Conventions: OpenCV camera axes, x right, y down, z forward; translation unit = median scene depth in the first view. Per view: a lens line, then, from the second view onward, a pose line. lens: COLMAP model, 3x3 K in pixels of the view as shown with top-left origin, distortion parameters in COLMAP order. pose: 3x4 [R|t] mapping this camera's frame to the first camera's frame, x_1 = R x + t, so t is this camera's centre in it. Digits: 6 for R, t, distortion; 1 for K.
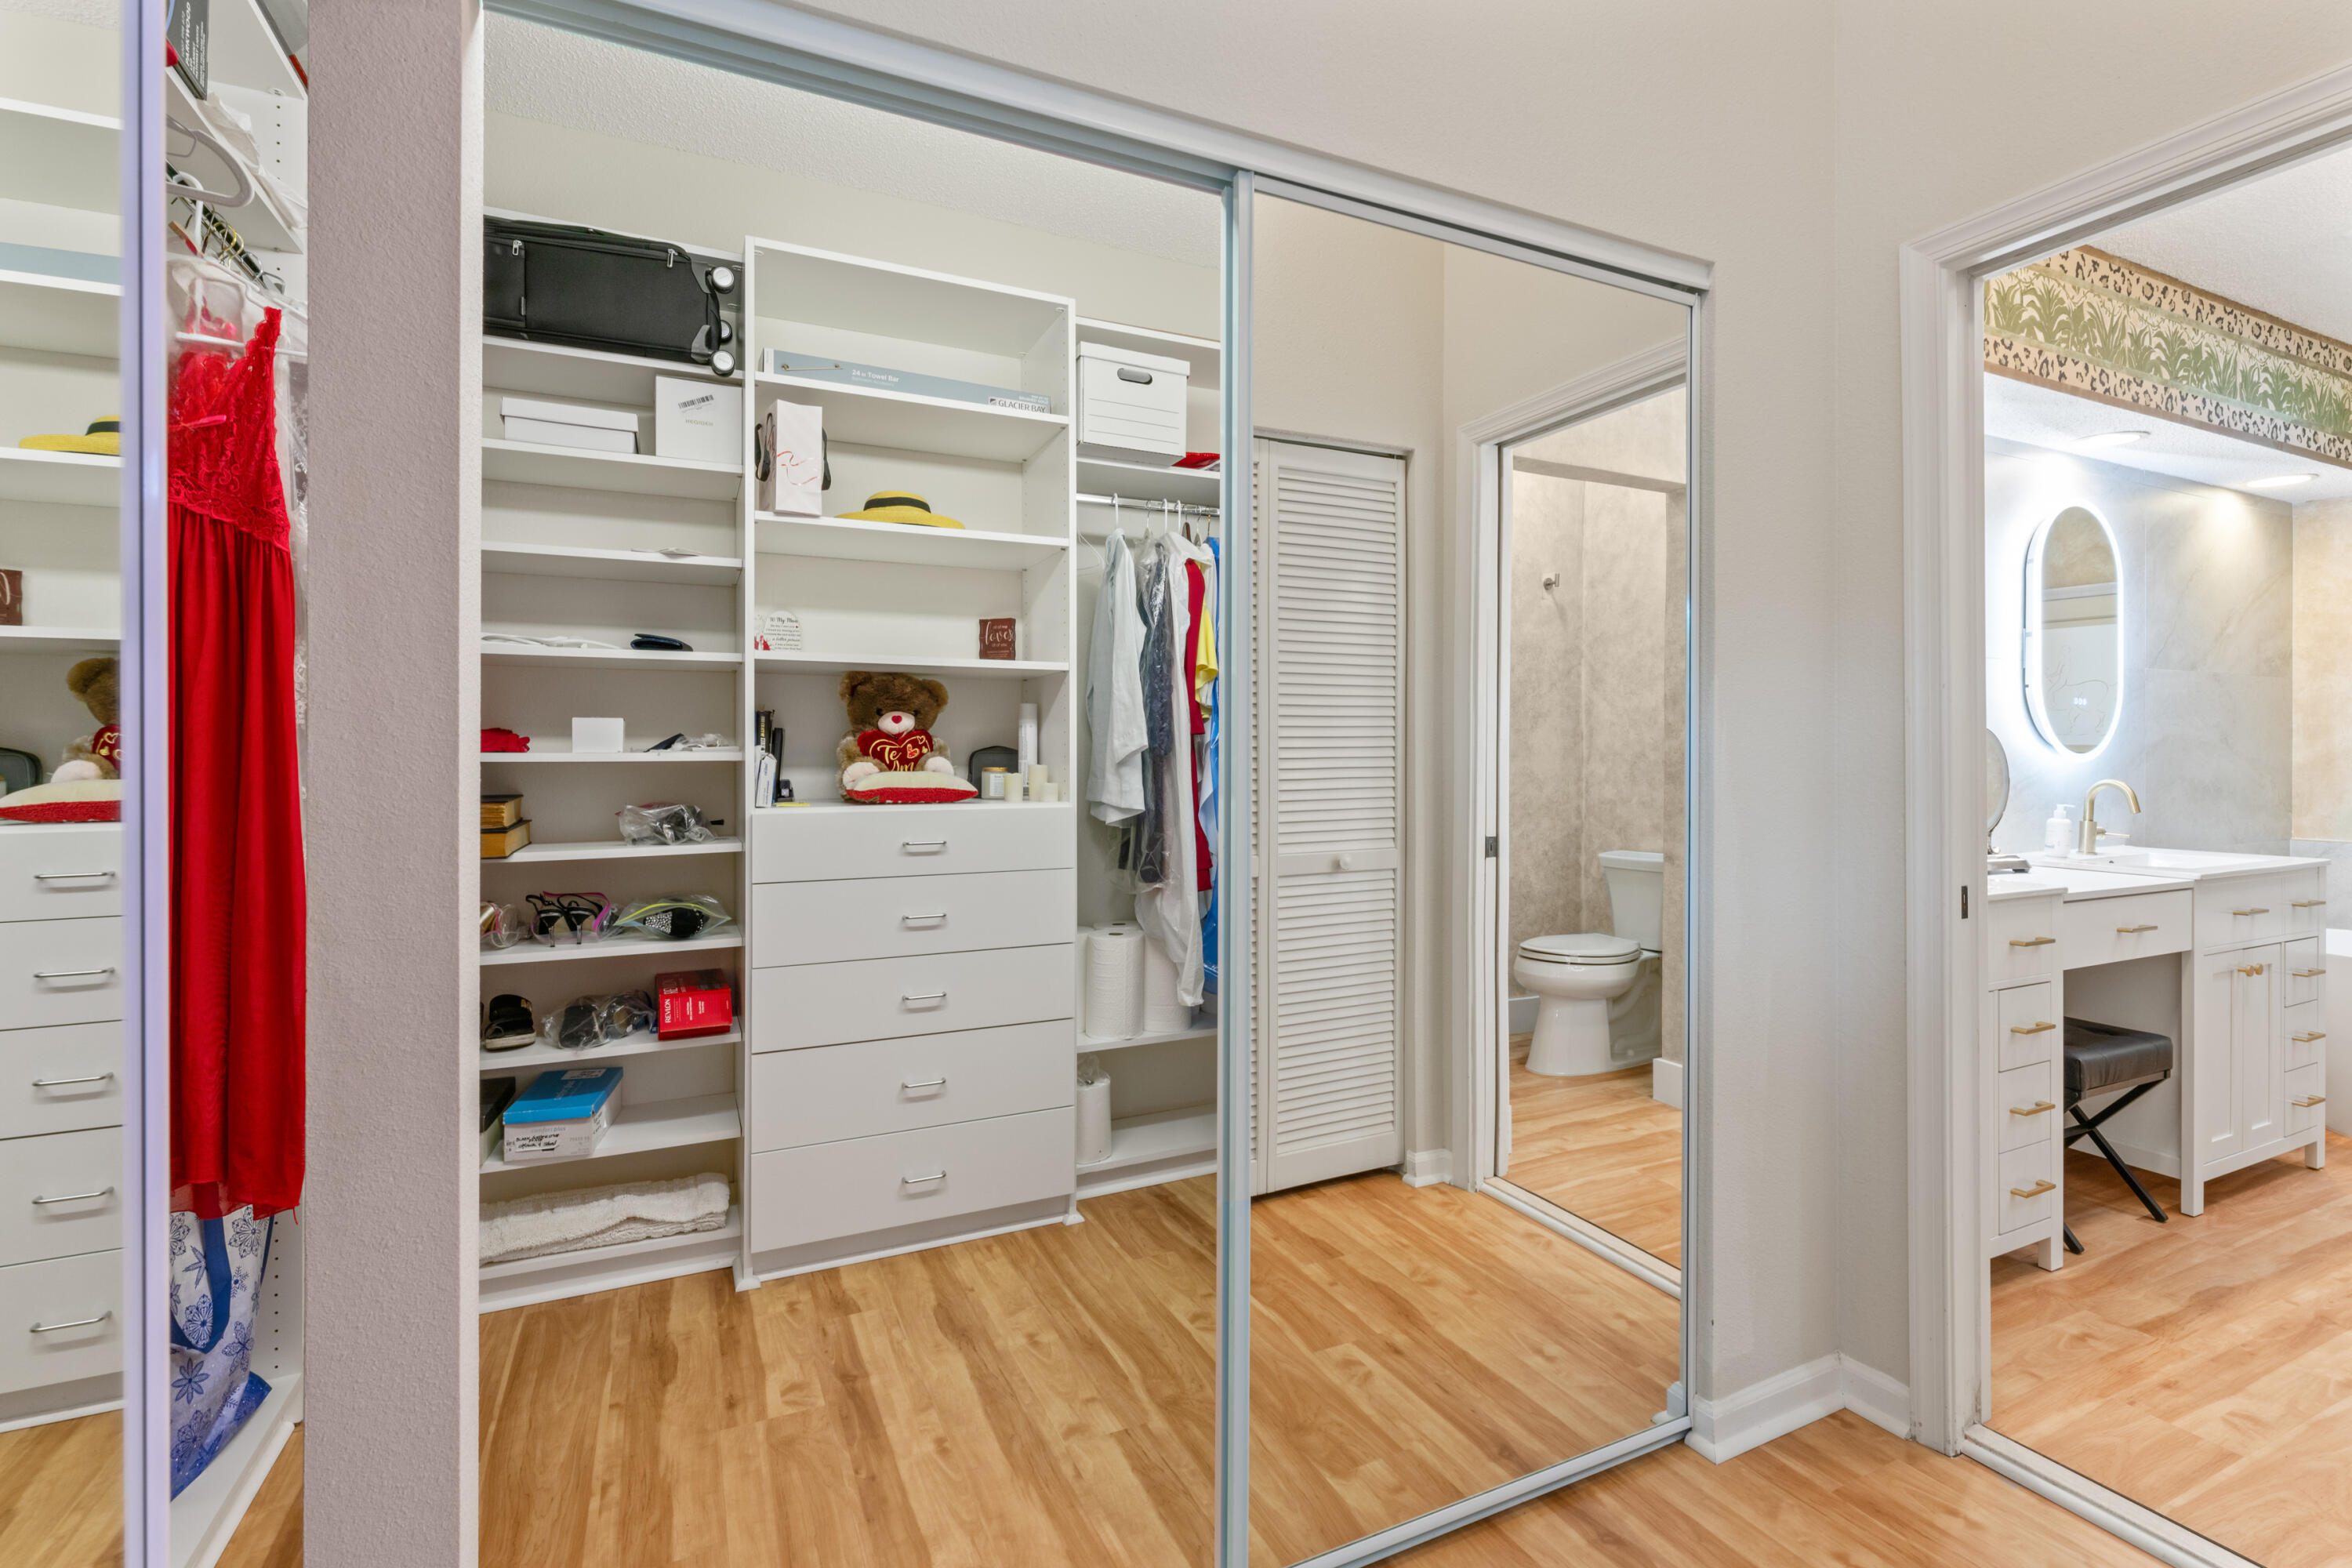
lens RADIAL K [[1056.7, 0, 1166.9], [0, 1056.7, 746.5], [0, 0, 1]] dist [0.002155, 0.000072]
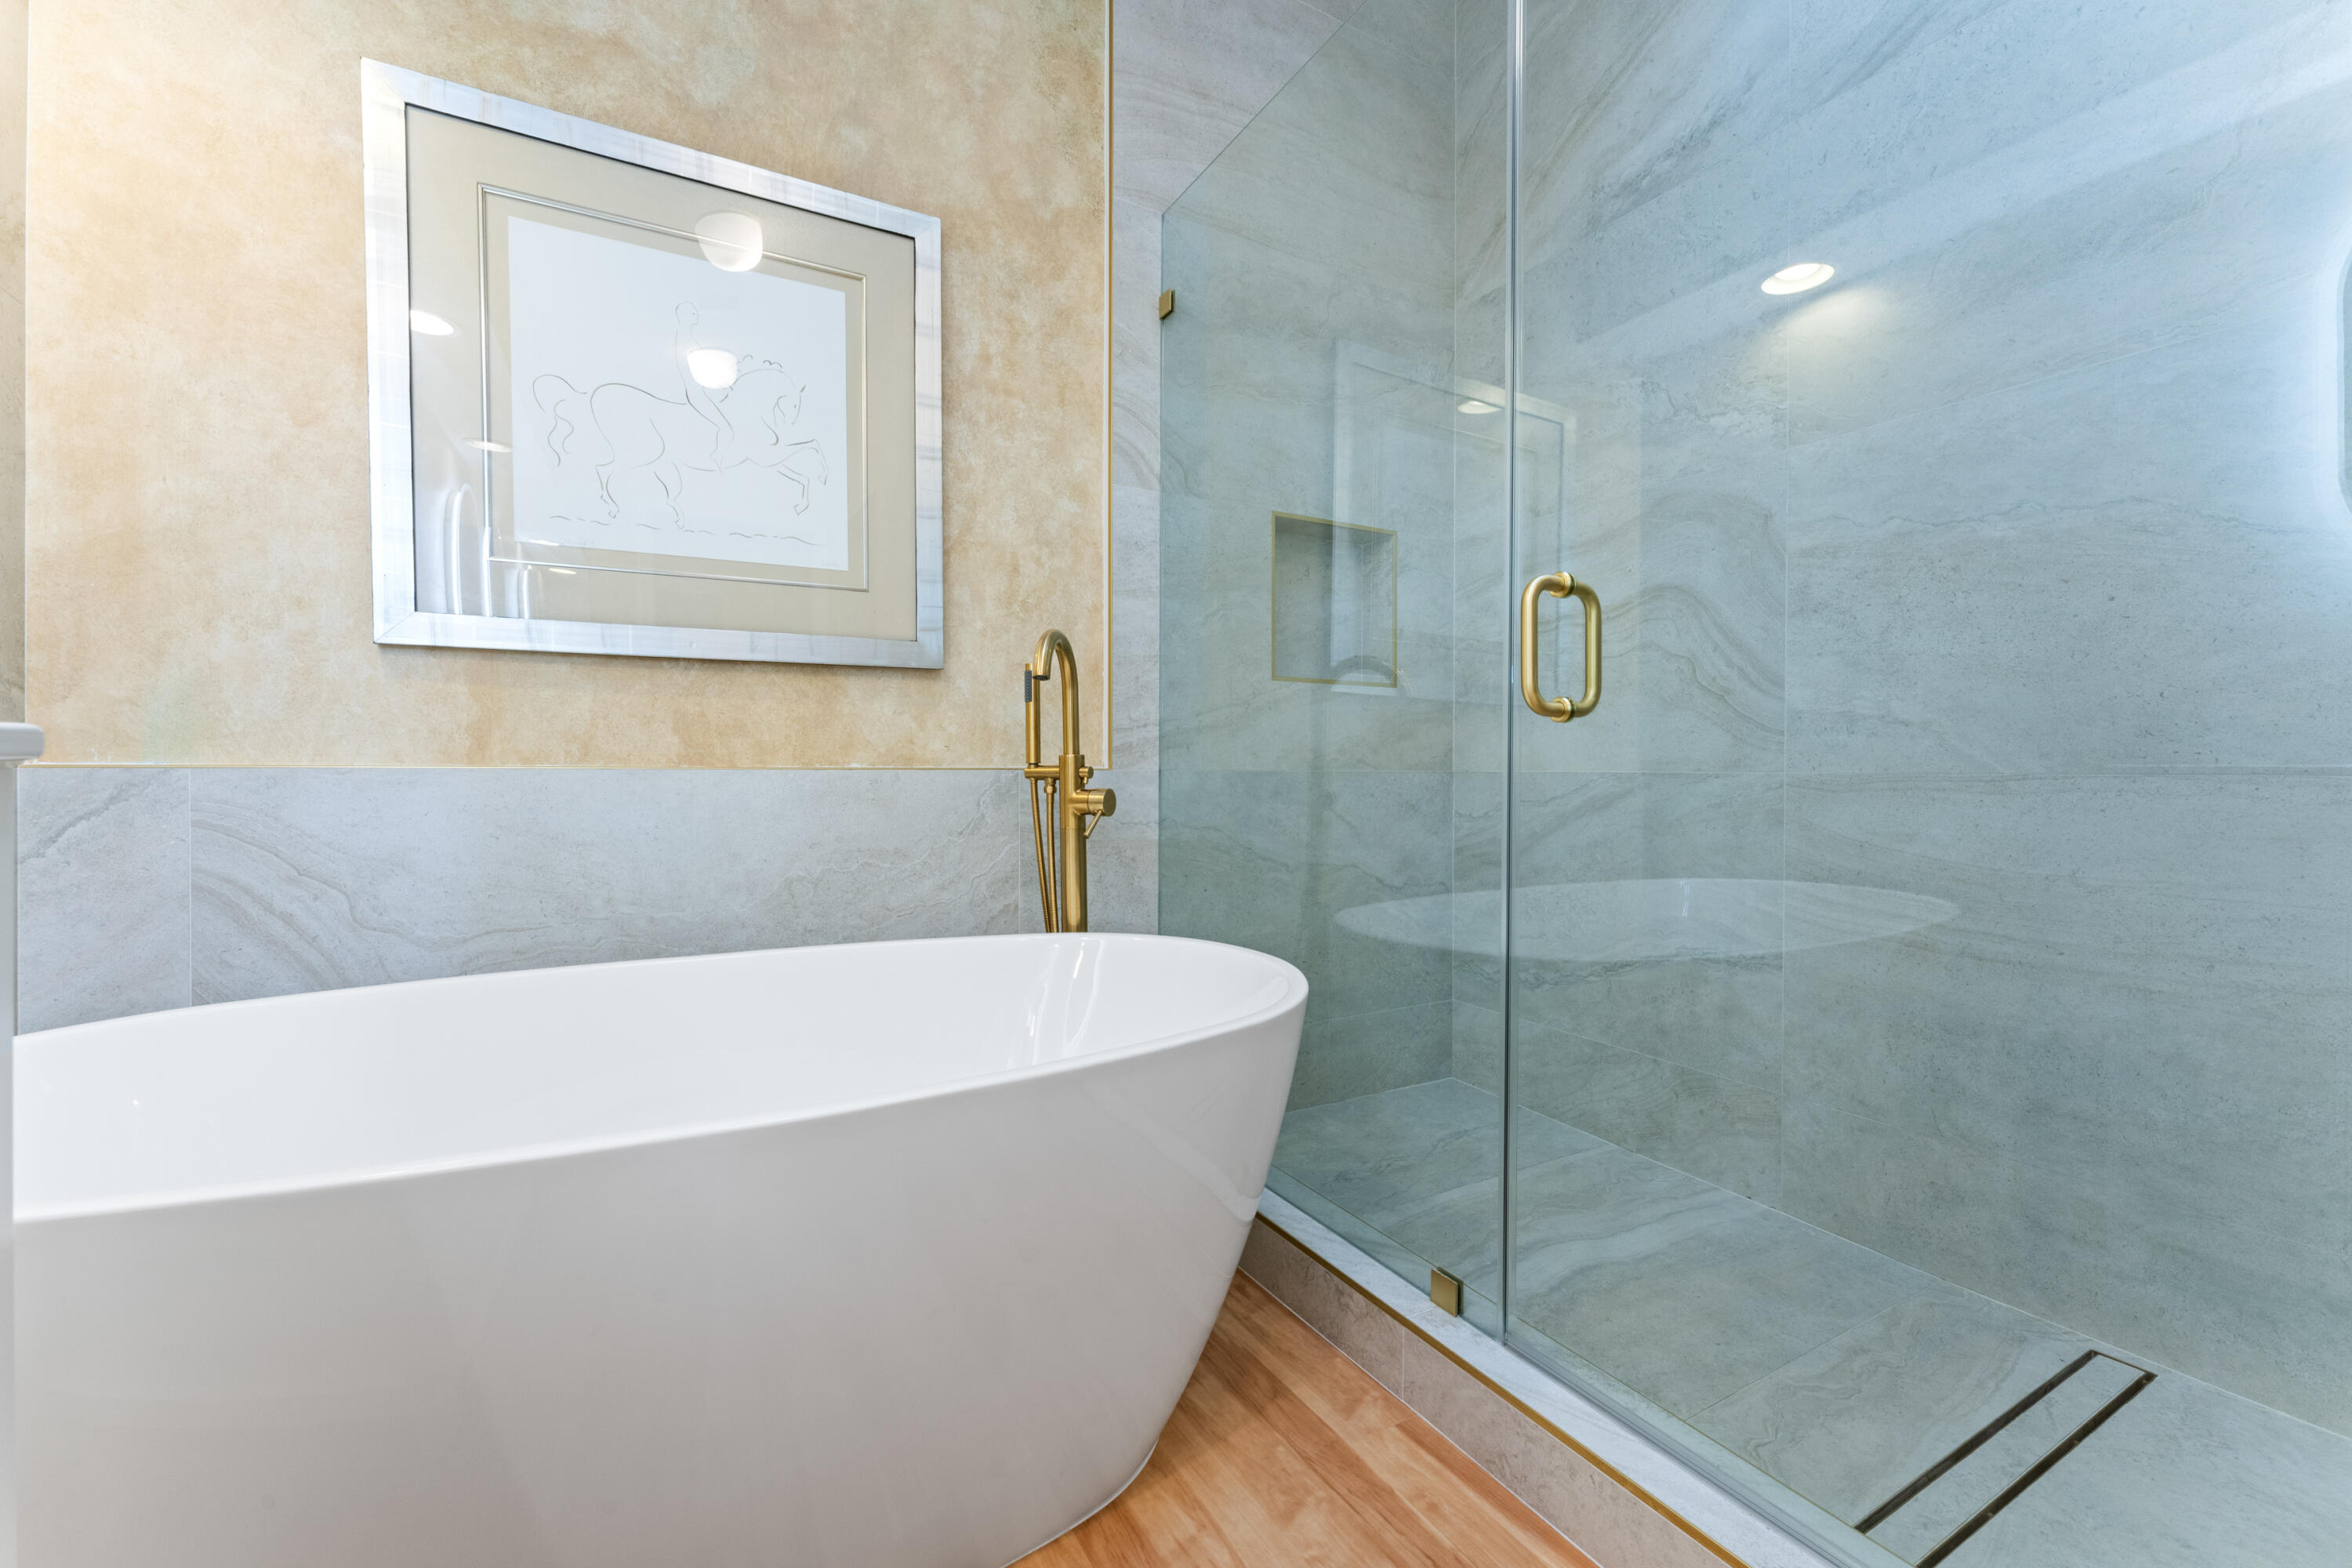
lens RADIAL K [[937.6, 0, 1174.6], [0, 937.6, 779.4], [0, 0, 1]] dist [-0.001370, 0.000025]
pose [[-0.071131, -0.007585, 0.997438, 1.059990], [-0.005406, 0.999959, 0.007219, 0.127971], [-0.997452, -0.004879, -0.071169, 0.937995]]
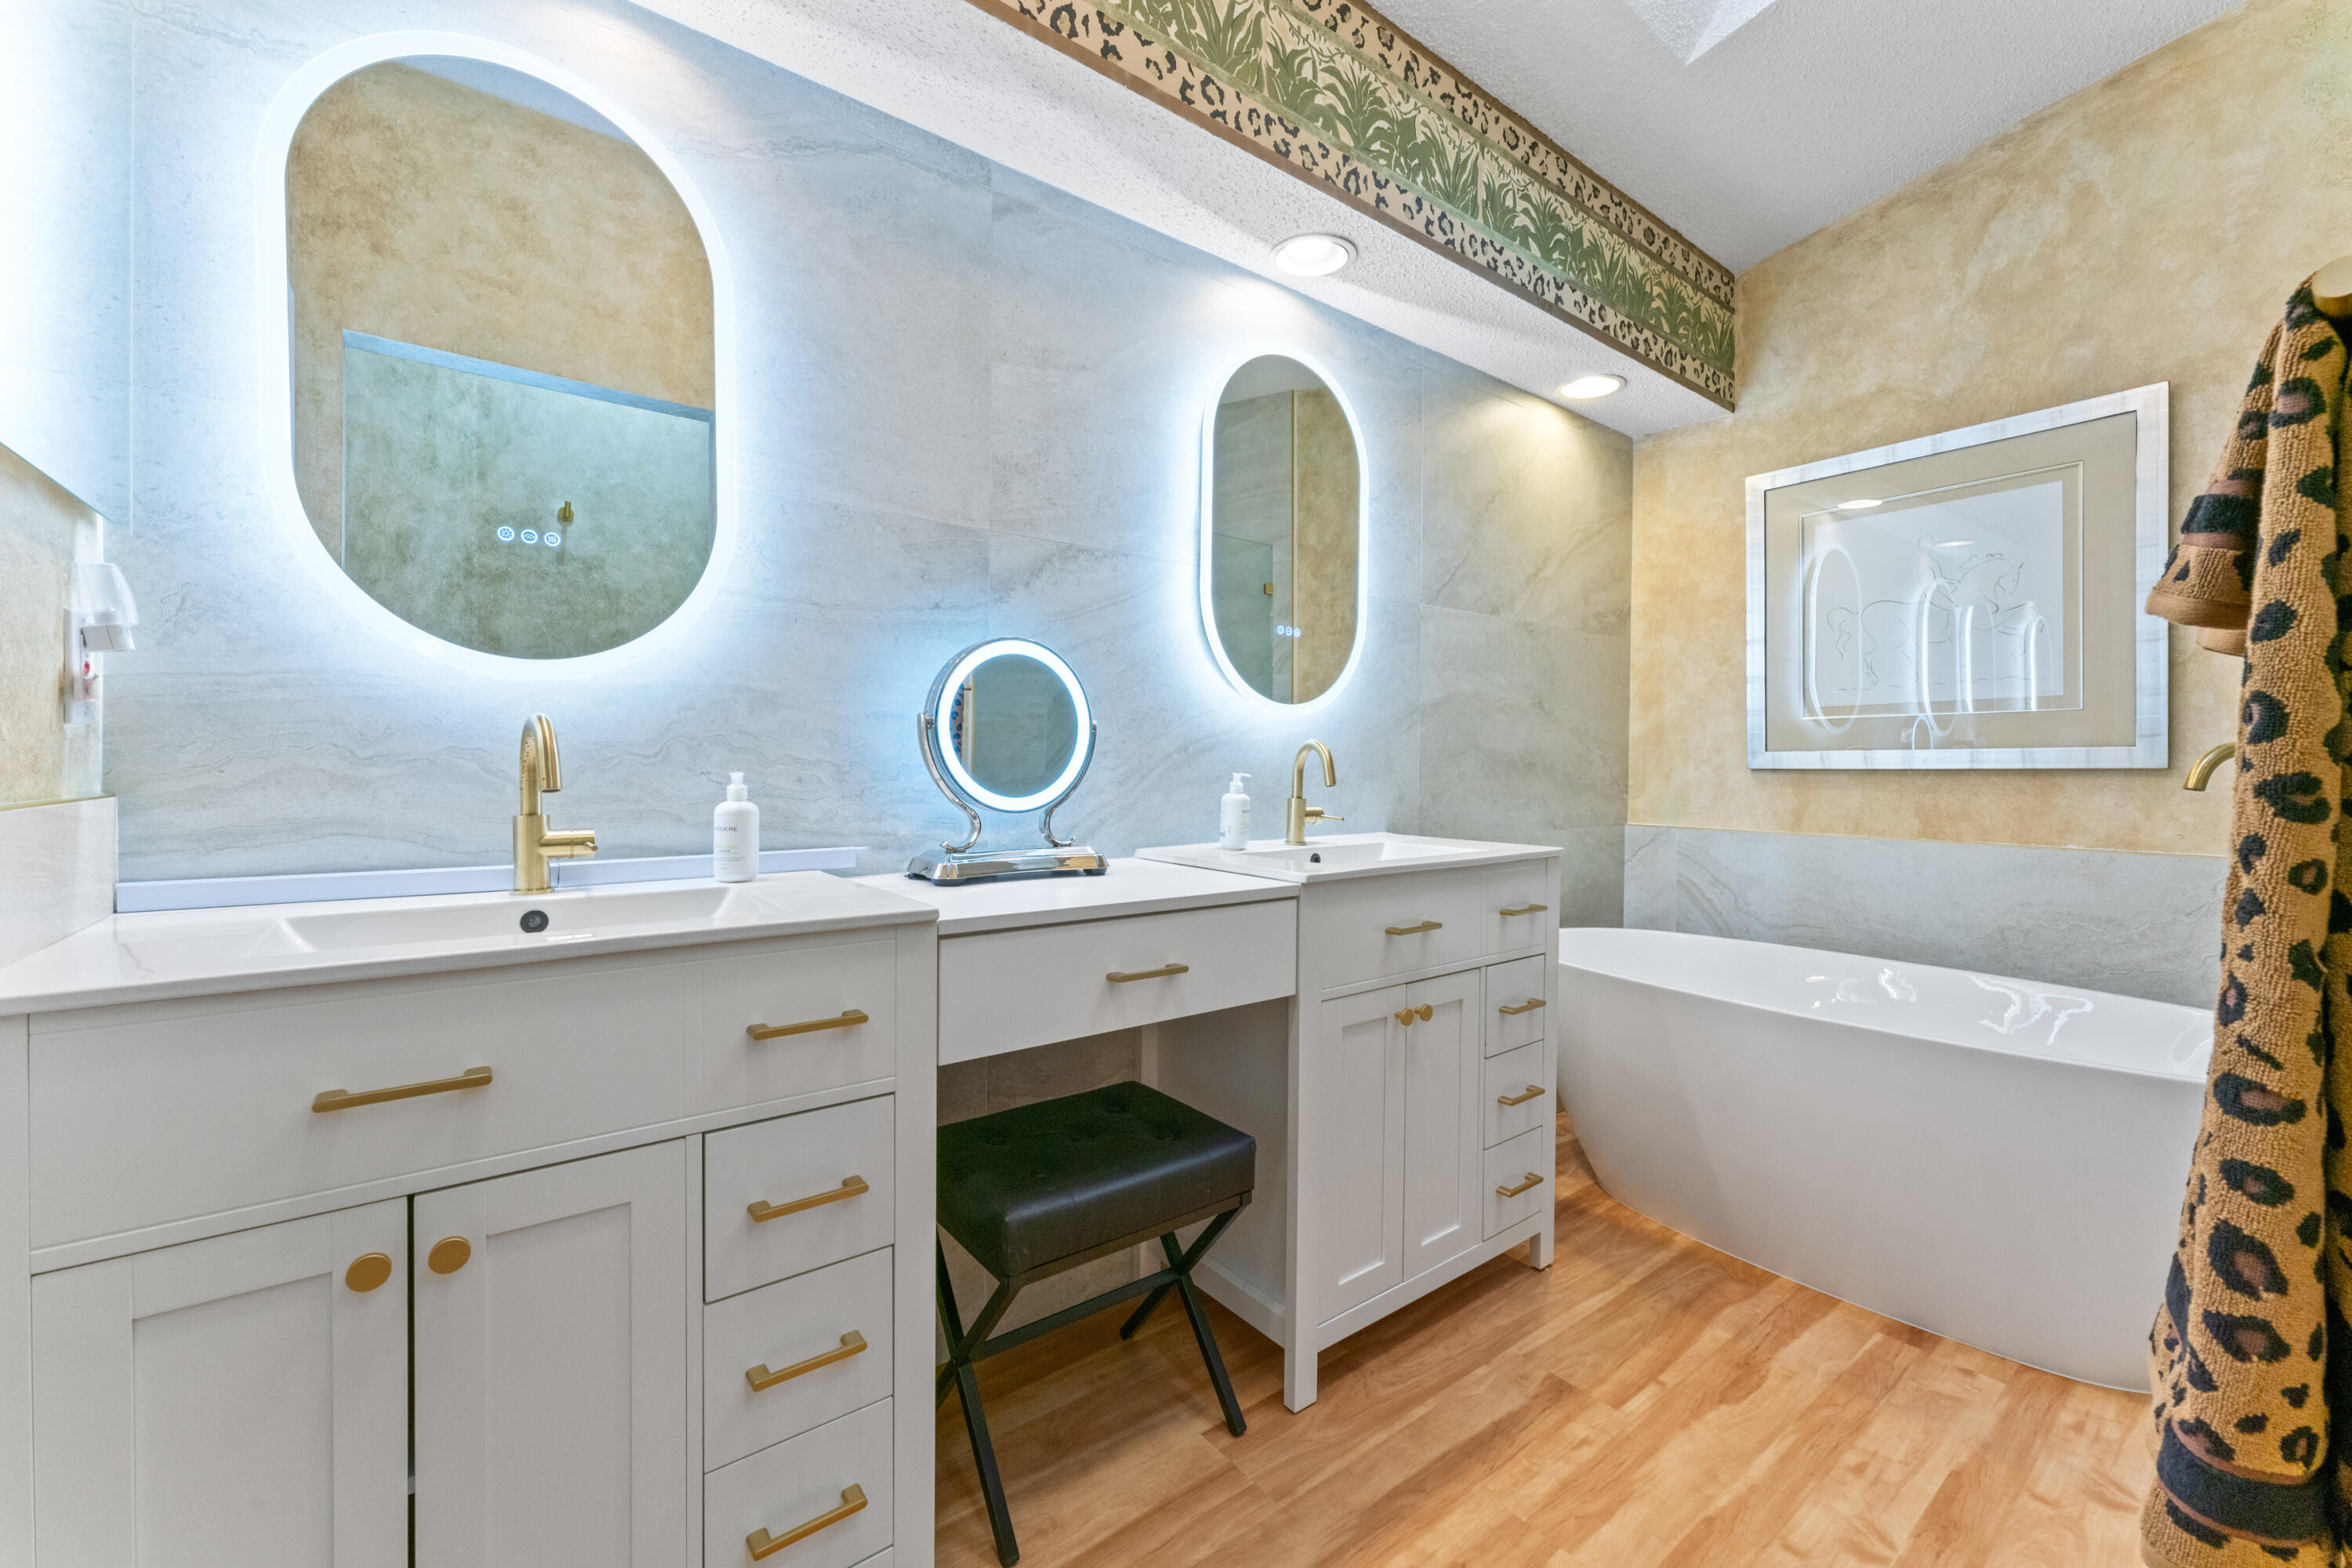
lens RADIAL K [[941.1, 0, 1167.4], [0, 941.1, 768.3], [0, 0, 1]] dist [0.000293, 0.000270]
pose [[0.978196, 0.004918, 0.207626, 0.774397], [-0.007406, 0.999910, 0.011208, 0.051935], [-0.207553, -0.012501, 0.978144, 0.468907]]
